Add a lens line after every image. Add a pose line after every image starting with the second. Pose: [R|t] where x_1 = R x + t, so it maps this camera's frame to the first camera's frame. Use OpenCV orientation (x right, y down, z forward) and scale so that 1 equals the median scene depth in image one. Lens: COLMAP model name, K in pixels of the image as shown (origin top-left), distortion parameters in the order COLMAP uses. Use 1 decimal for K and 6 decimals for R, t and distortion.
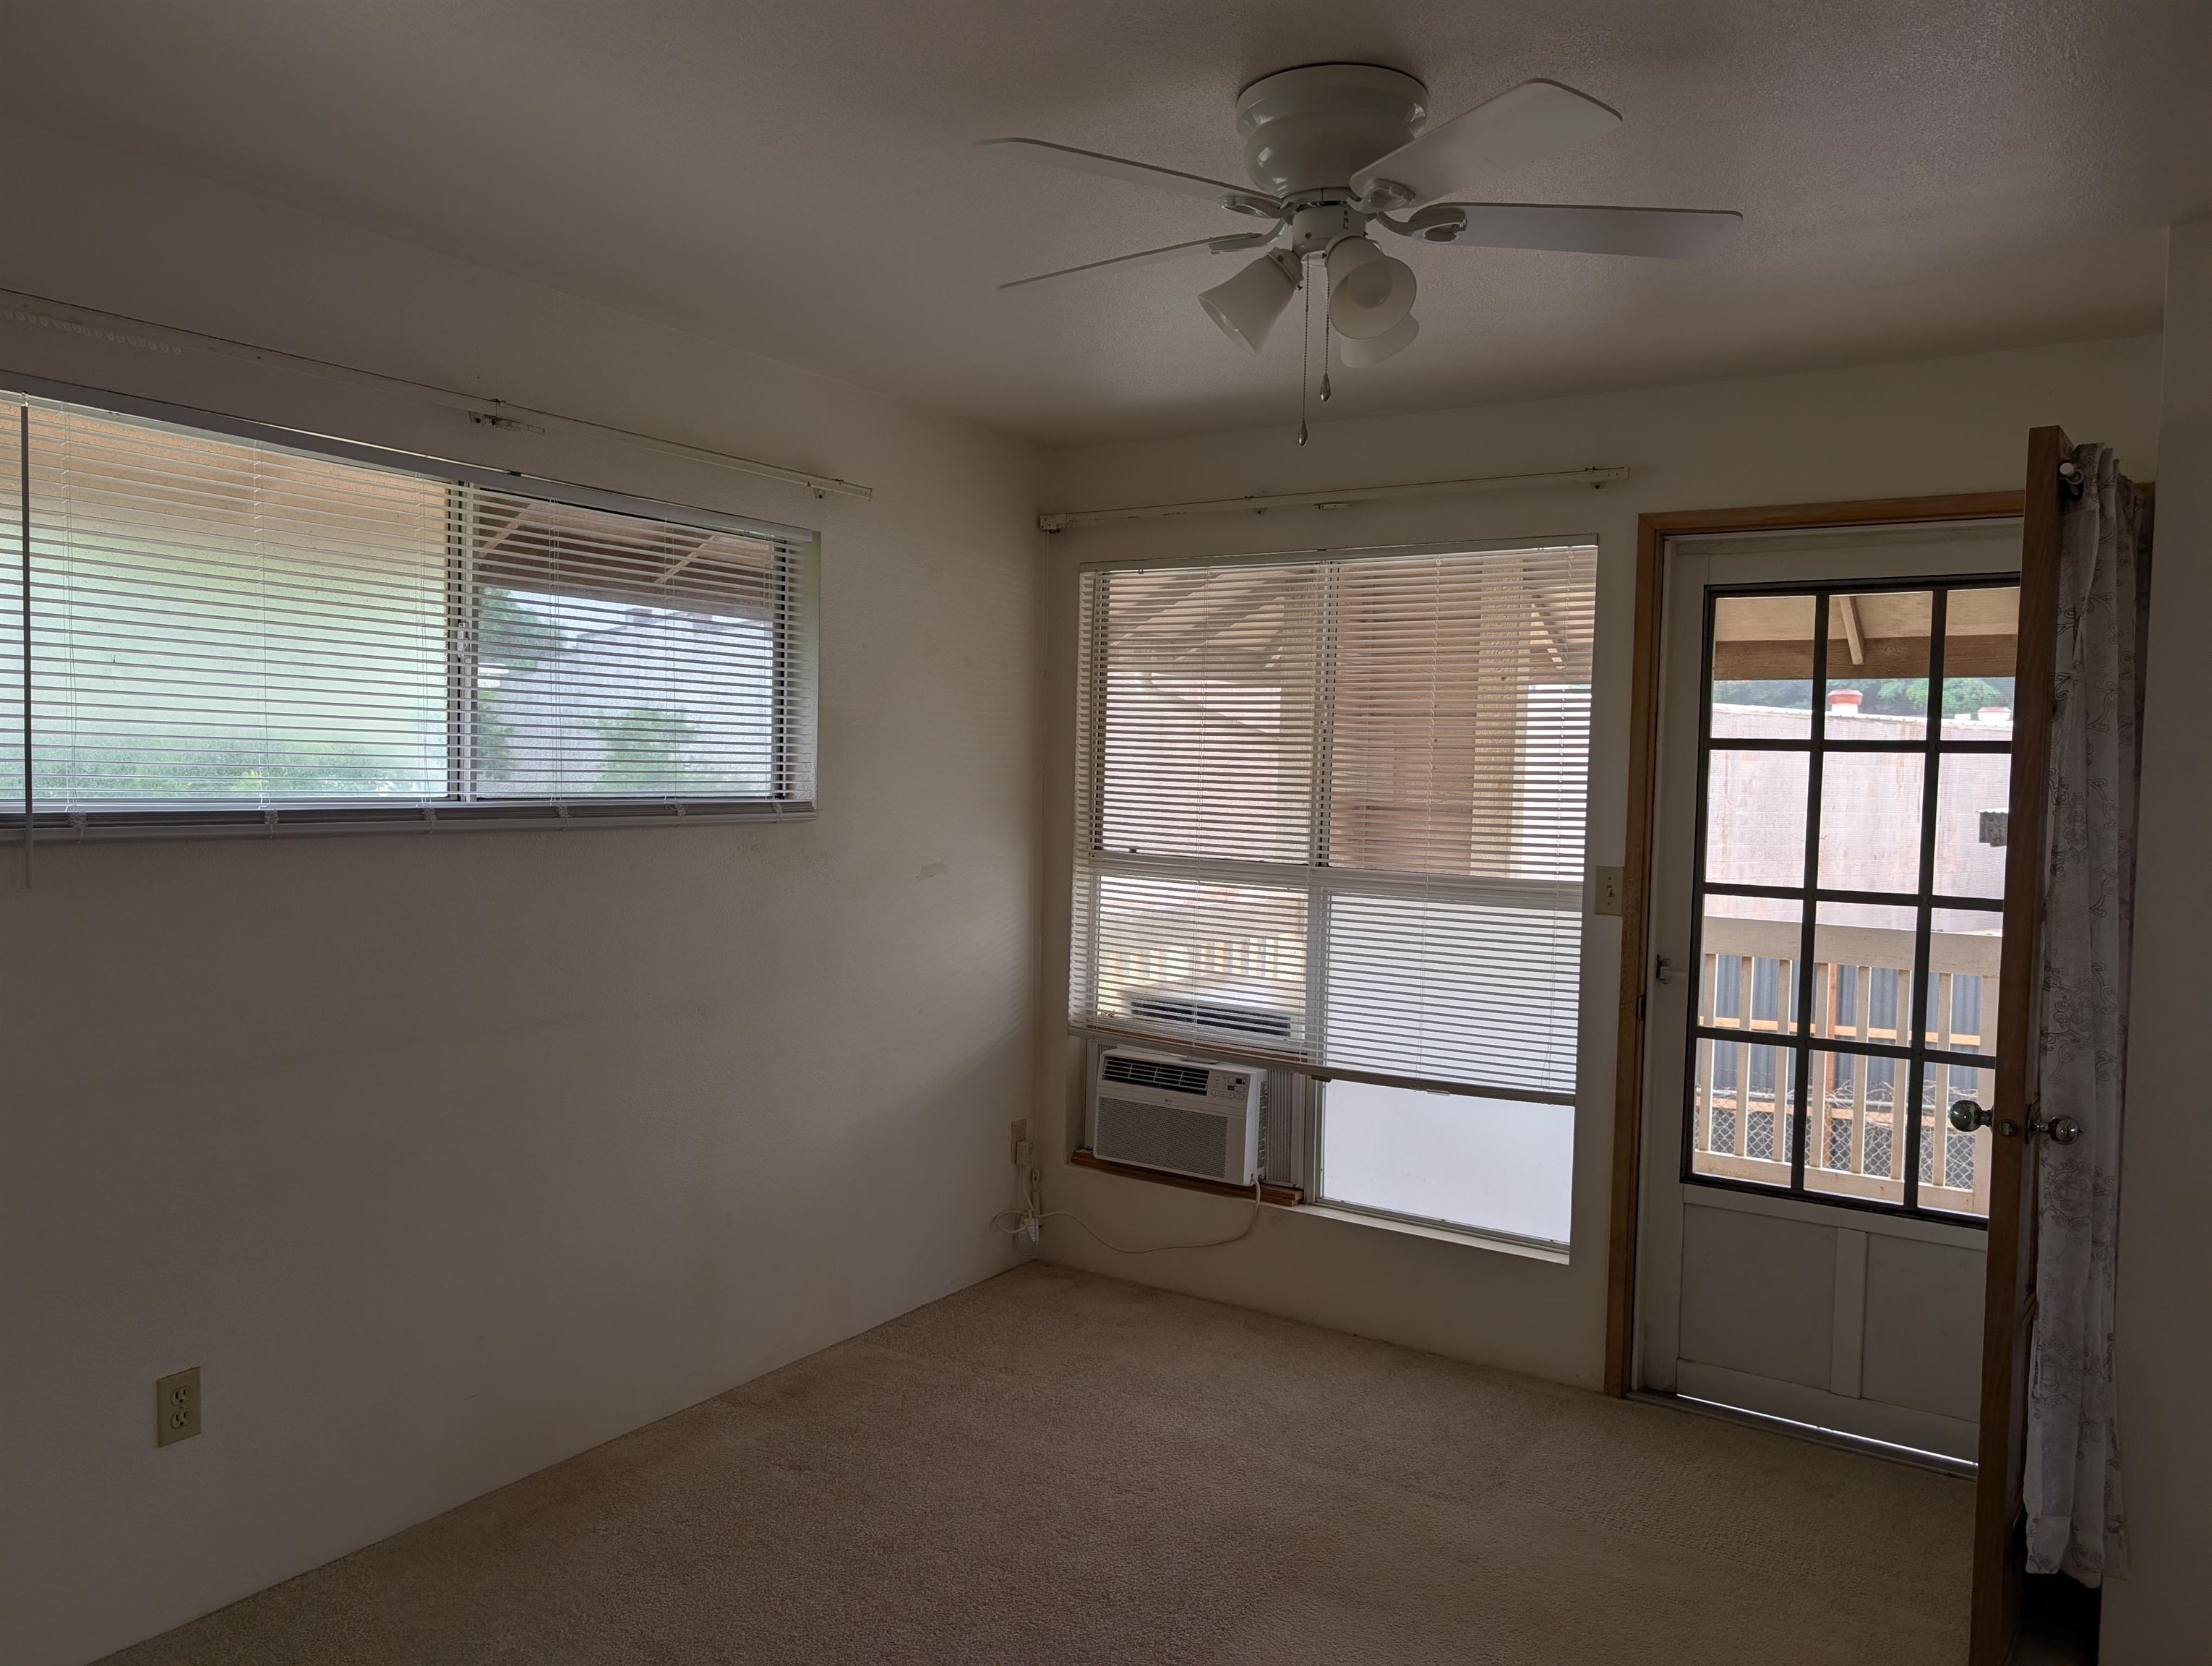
lens RADIAL K [[1586.3, 0, 1108.5], [0, 1586.3, 832.2], [0, 0, 1]] dist [0.001085, -0.001505]
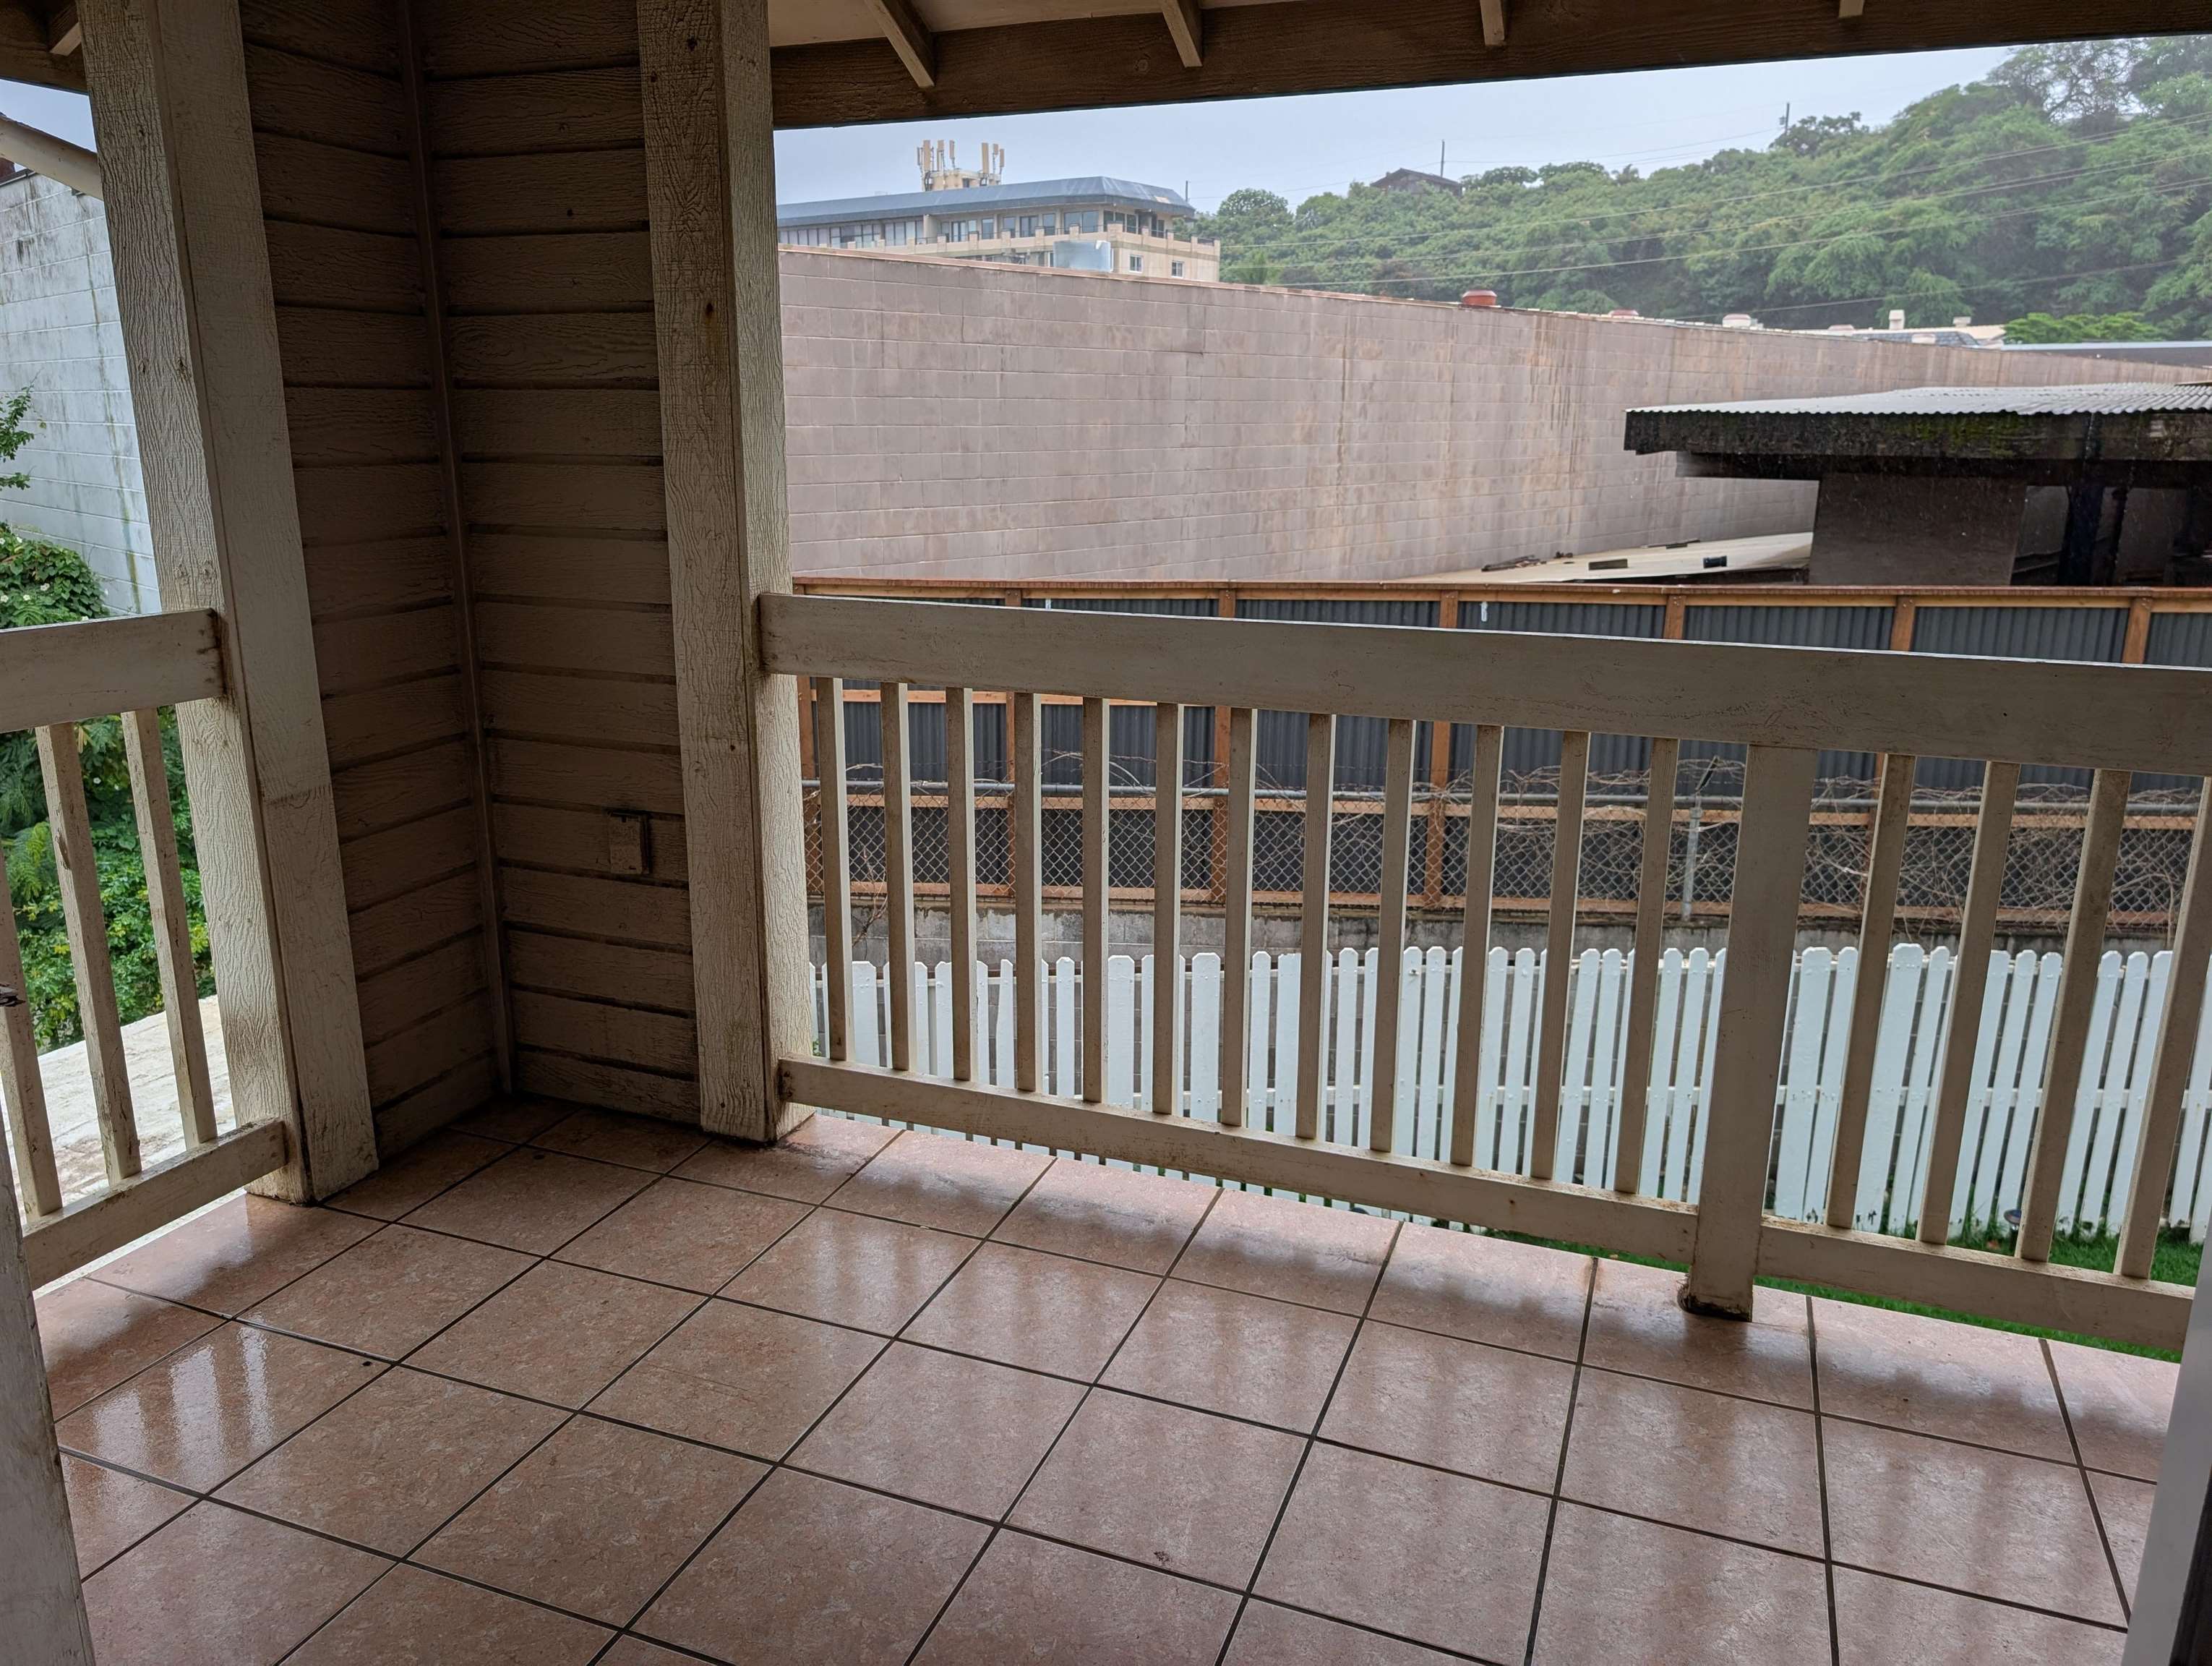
lens RADIAL K [[1586.3, 0, 1101.6], [0, 1586.3, 830.6], [0, 0, 1]] dist [0.001085, -0.001505]
pose [[0.978110, -0.075008, 0.194102, 0.111184], [0.029847, 0.973701, 0.225866, 0.004670], [-0.205939, -0.215128, 0.954625, 0.231525]]
